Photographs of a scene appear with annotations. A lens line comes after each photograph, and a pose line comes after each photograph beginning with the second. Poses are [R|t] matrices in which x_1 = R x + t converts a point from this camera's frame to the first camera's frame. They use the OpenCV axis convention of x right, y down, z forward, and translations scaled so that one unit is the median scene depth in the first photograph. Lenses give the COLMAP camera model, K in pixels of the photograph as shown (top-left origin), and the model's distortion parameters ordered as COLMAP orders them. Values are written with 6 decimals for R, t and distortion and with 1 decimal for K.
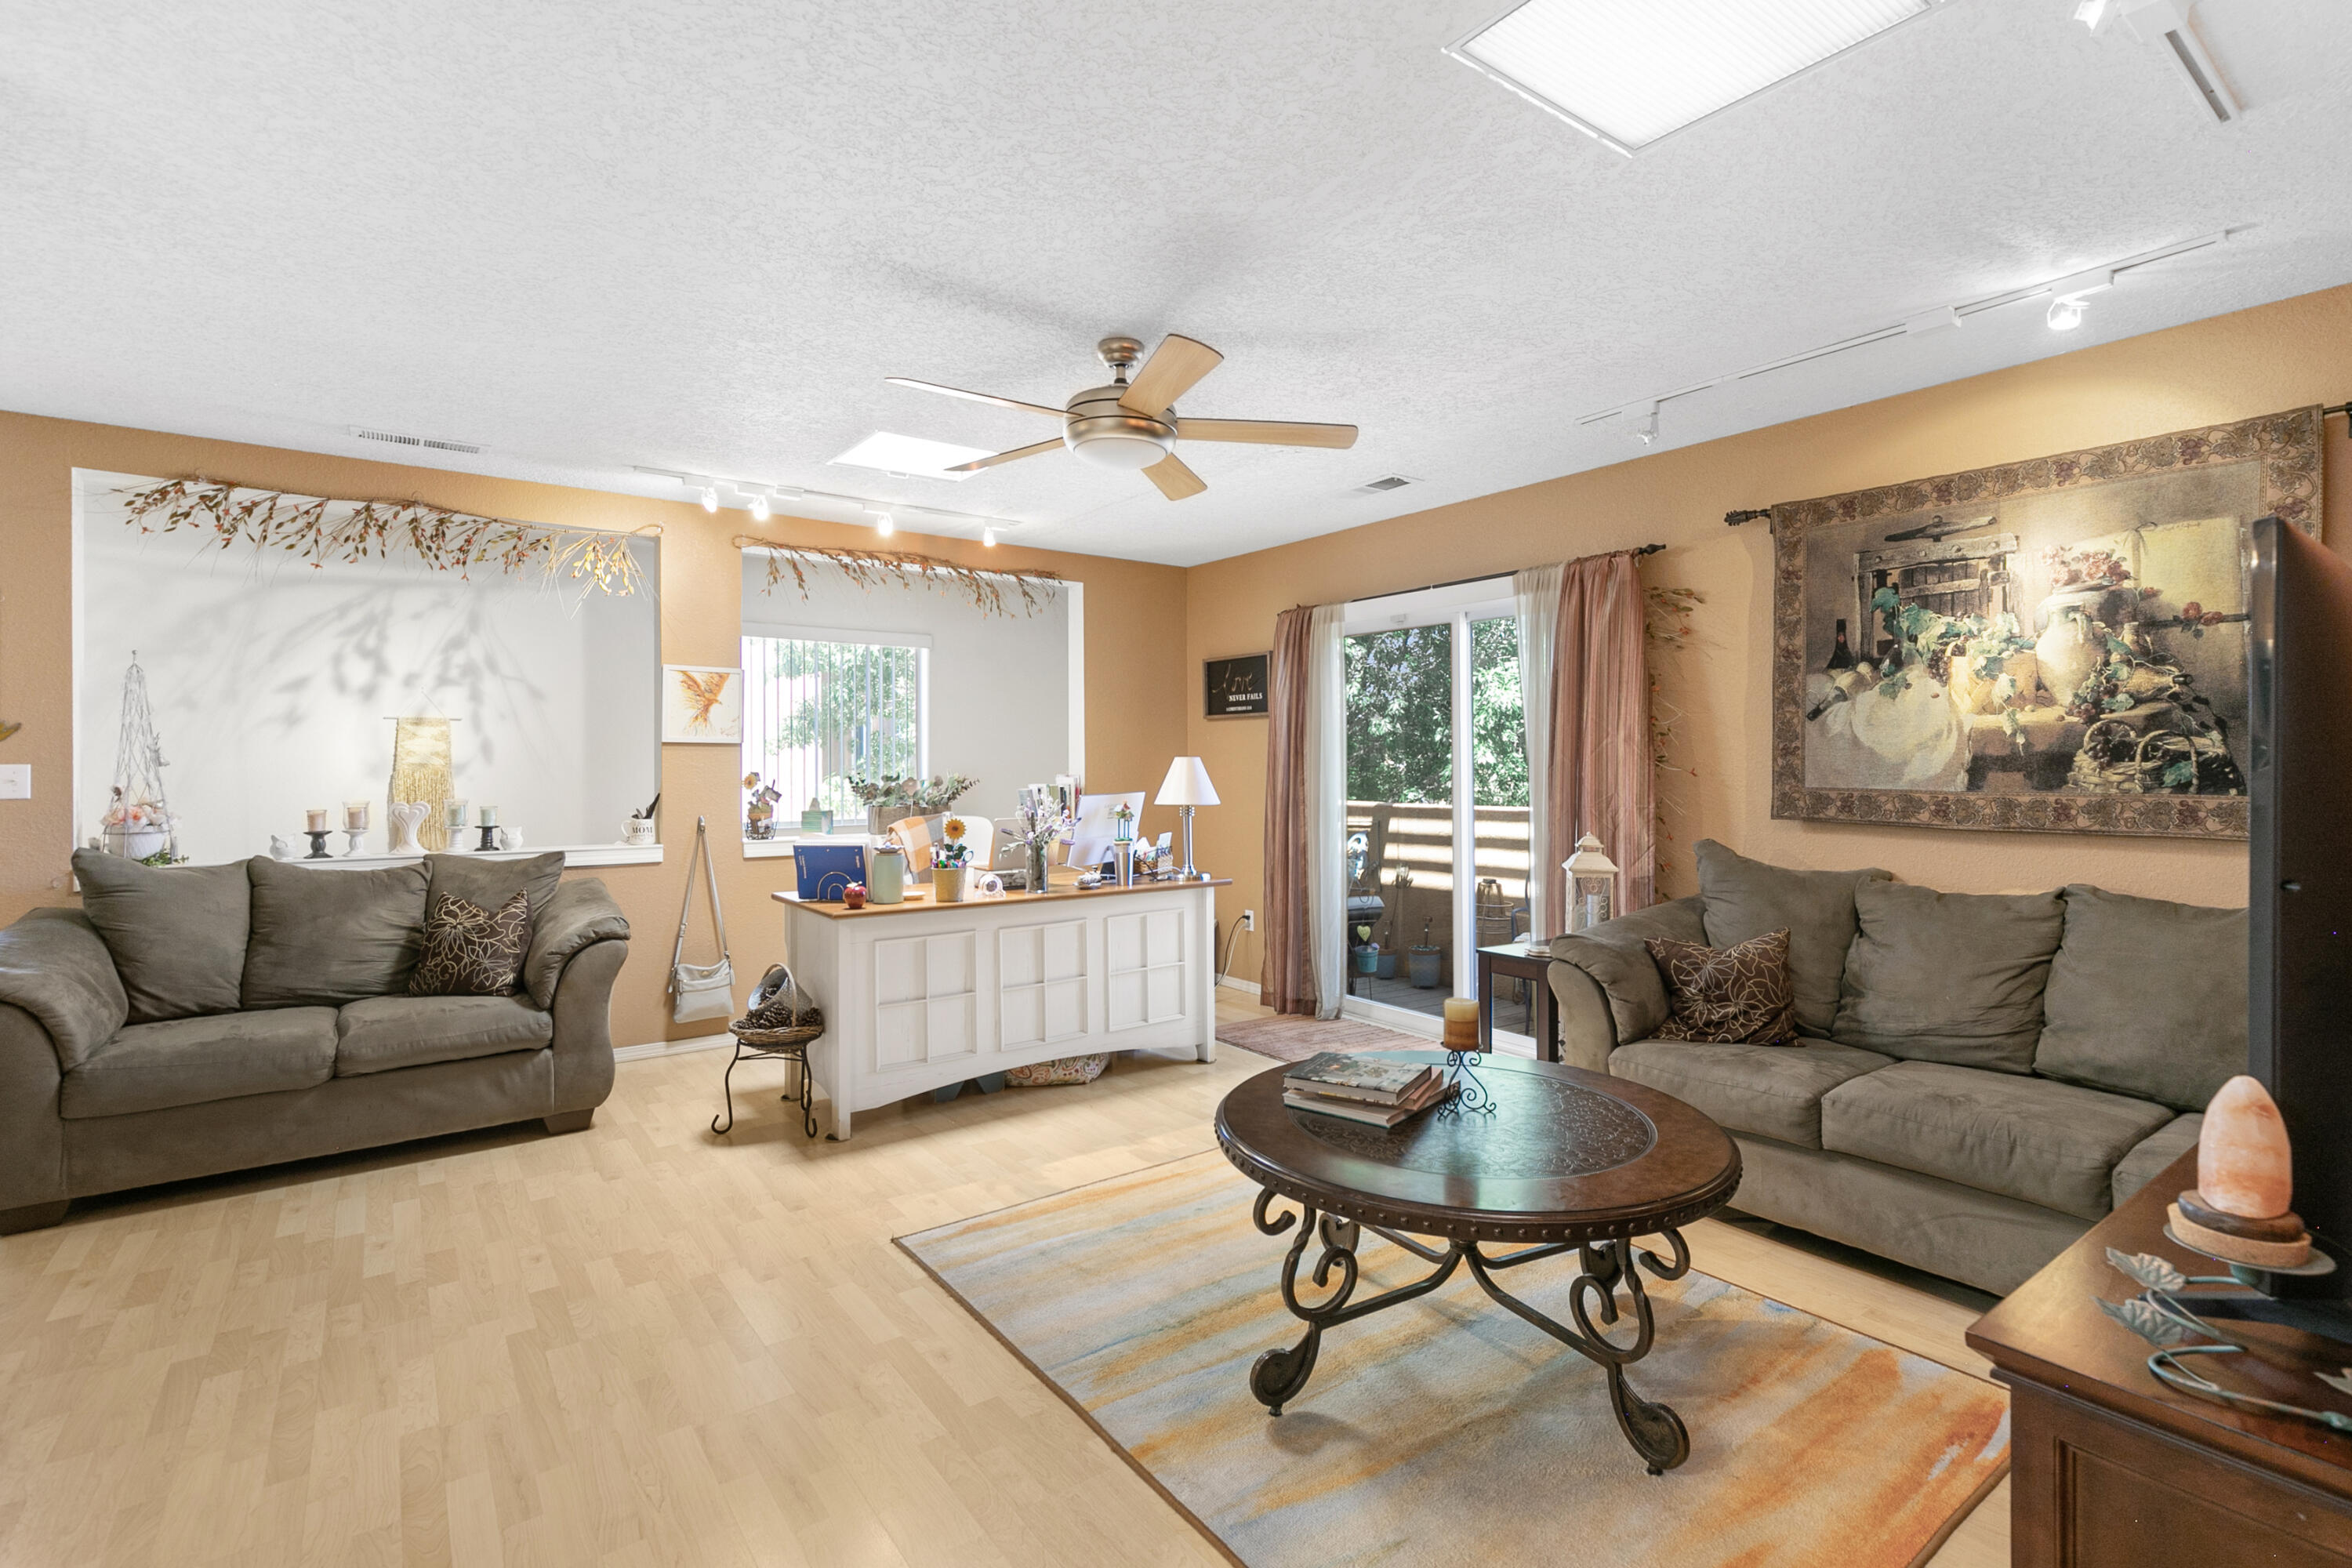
lens RADIAL K [[1077.1, 0, 1204.1], [0, 1077.1, 746.6], [0, 0, 1]] dist [0.004130, 0.001064]
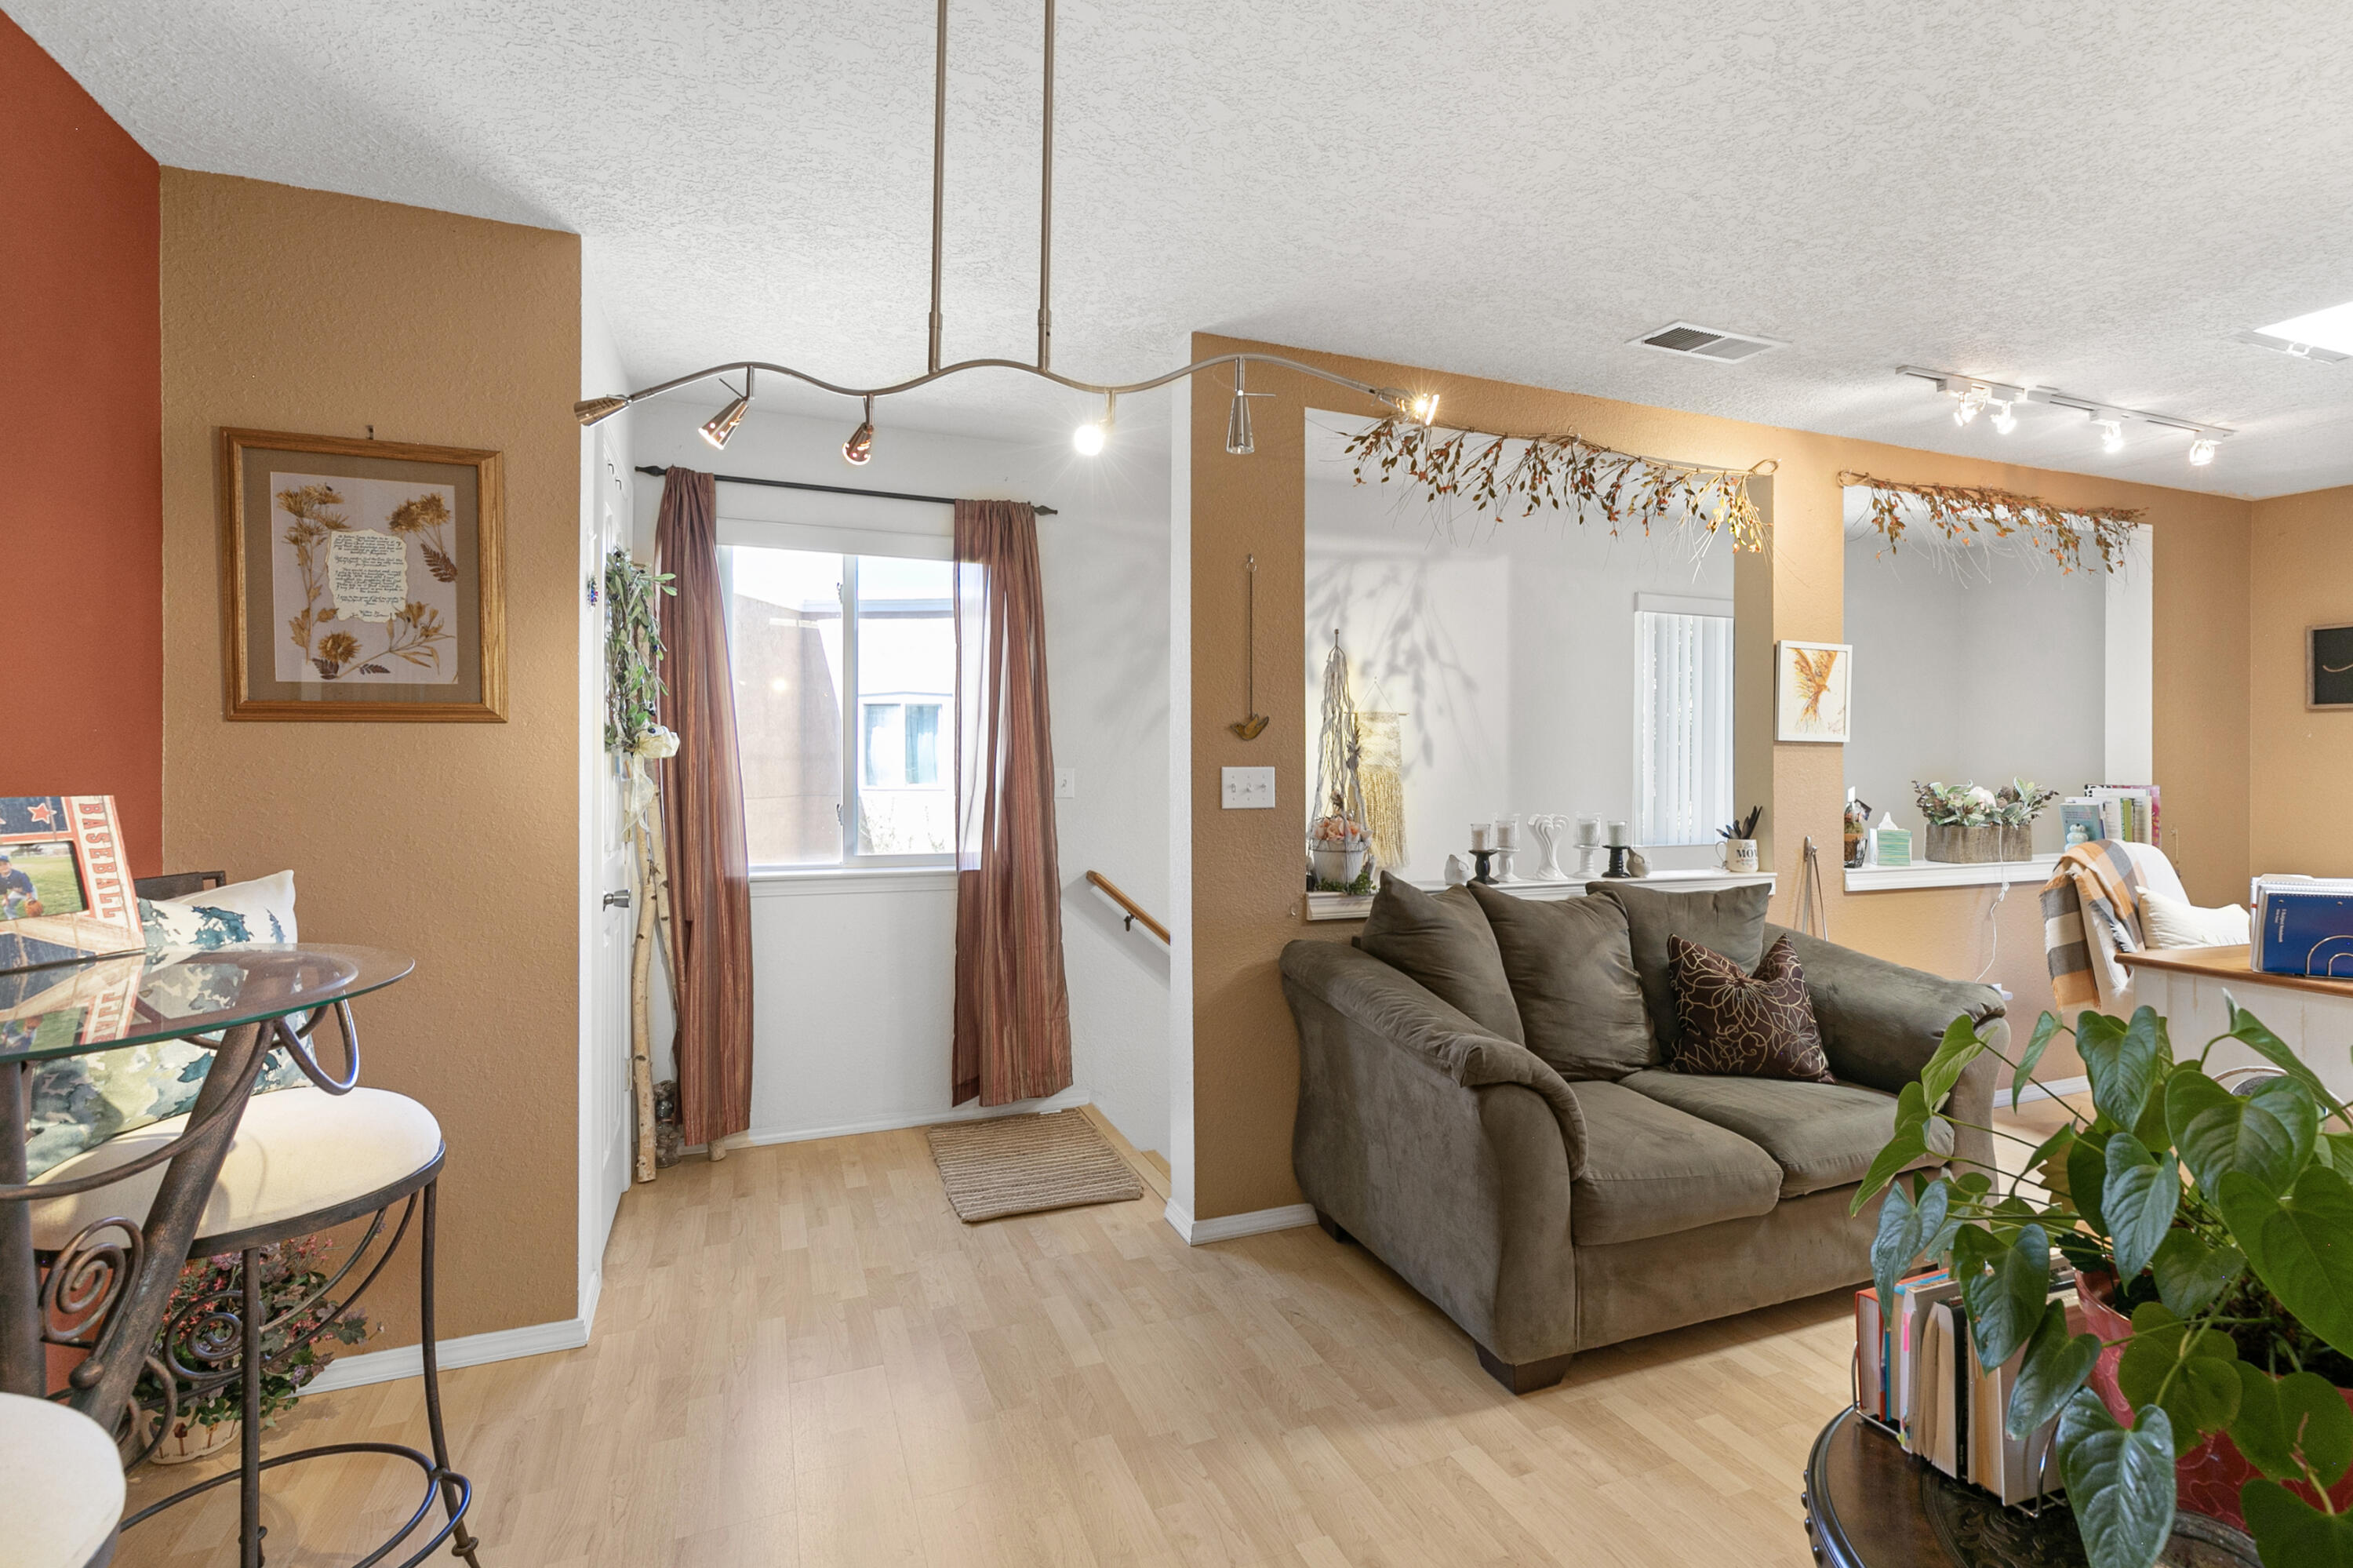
lens RADIAL K [[1084.9, 0, 1179.7], [0, 1084.9, 756.4], [0, 0, 1]] dist [-0.001049, -0.000016]
pose [[0.965064, 0.005230, -0.261960, -1.020686], [-0.002685, 0.999946, 0.010075, 0.000598], [0.261999, -0.009019, 0.965026, 0.192966]]
